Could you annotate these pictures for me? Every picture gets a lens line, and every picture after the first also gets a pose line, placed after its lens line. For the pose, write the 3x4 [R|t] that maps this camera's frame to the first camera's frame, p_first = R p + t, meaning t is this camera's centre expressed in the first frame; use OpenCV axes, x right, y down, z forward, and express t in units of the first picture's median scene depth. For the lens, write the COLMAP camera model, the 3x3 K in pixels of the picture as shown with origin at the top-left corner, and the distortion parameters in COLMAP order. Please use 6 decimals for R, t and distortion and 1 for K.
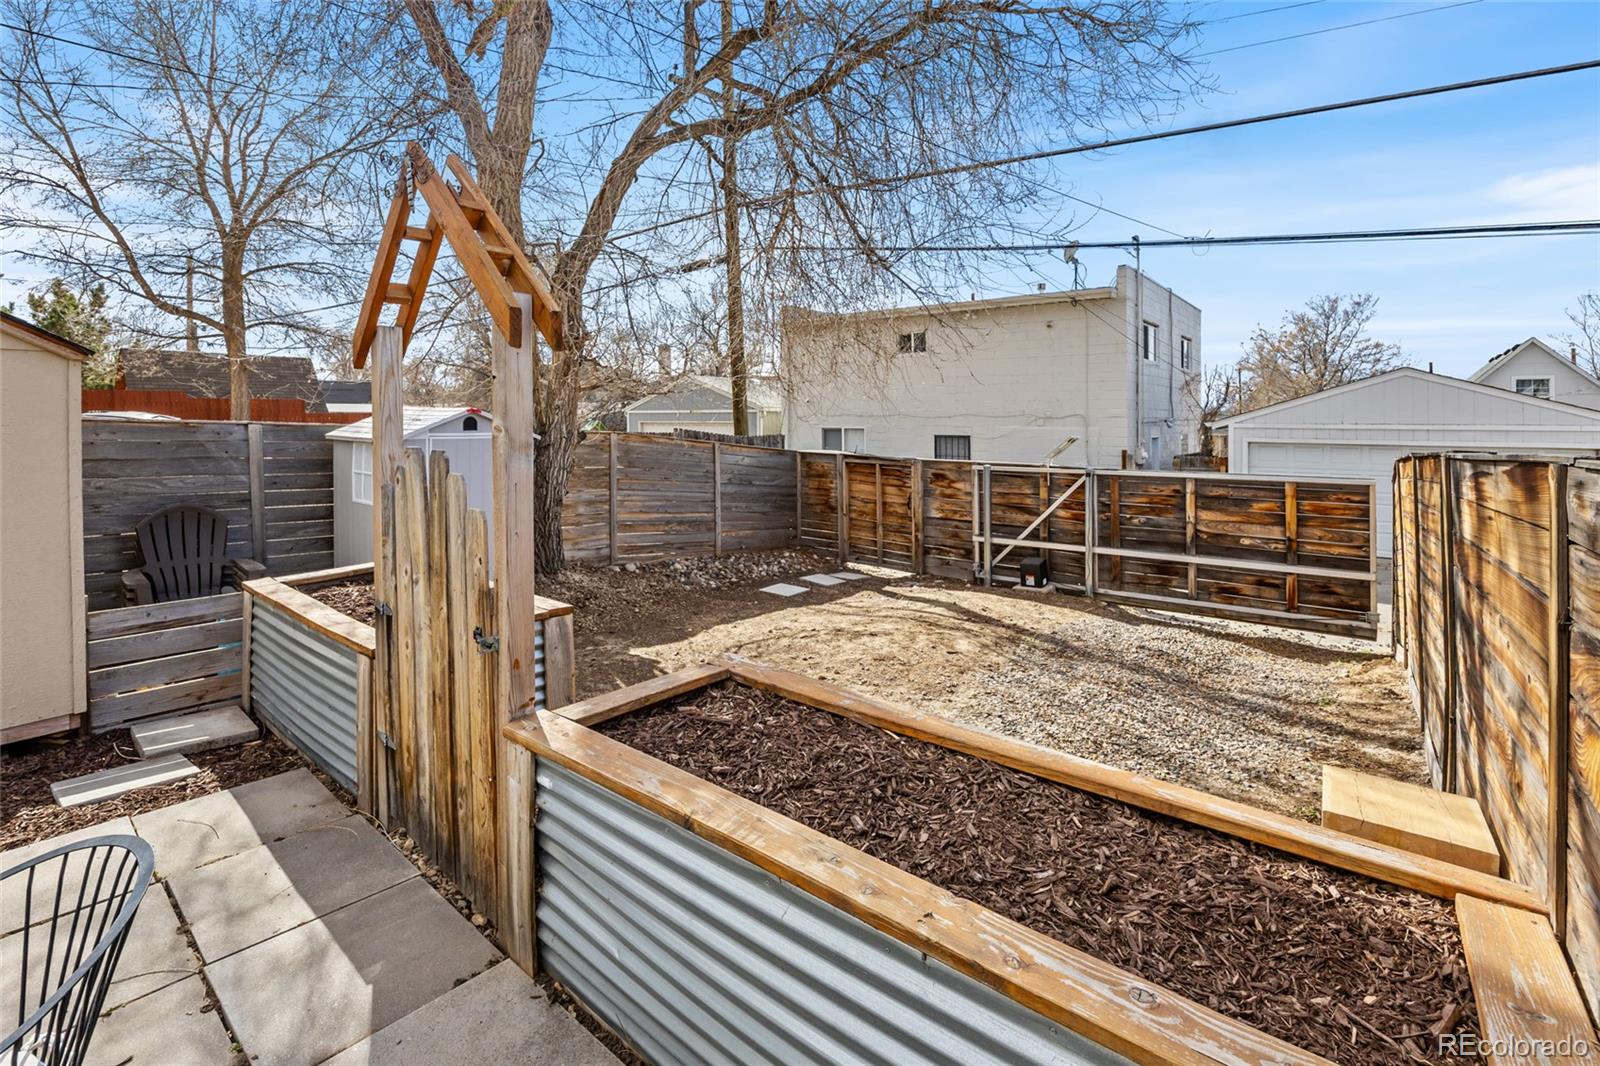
lens RADIAL K [[701.3, 0, 798.0], [0, 701.3, 425.7], [0, 0, 1]] dist [-0.028235, -0.000123]
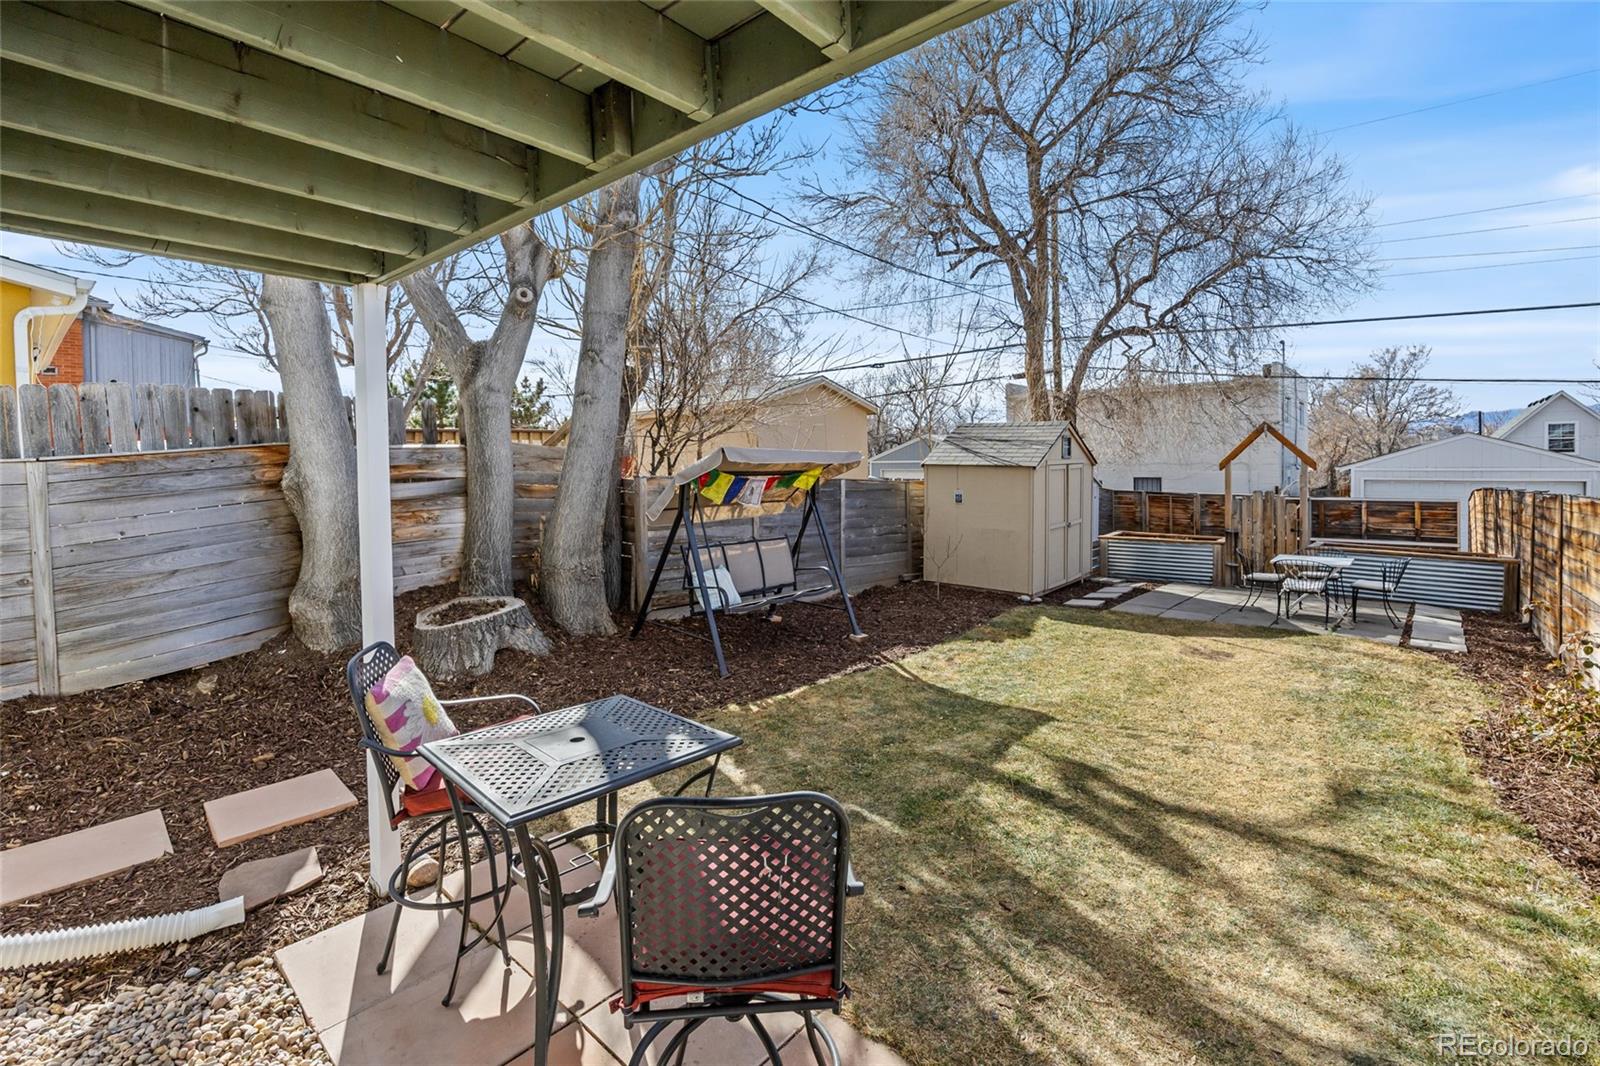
lens RADIAL K [[716.1, 0, 796.4], [0, 716.1, 470.9], [0, 0, 1]] dist [-0.036152, 0.000070]
pose [[0.999449, -0.013790, -0.030179, -0.984180], [0.014114, 0.999845, 0.010535, -0.052412], [0.030029, -0.010955, 0.999489, -1.030111]]
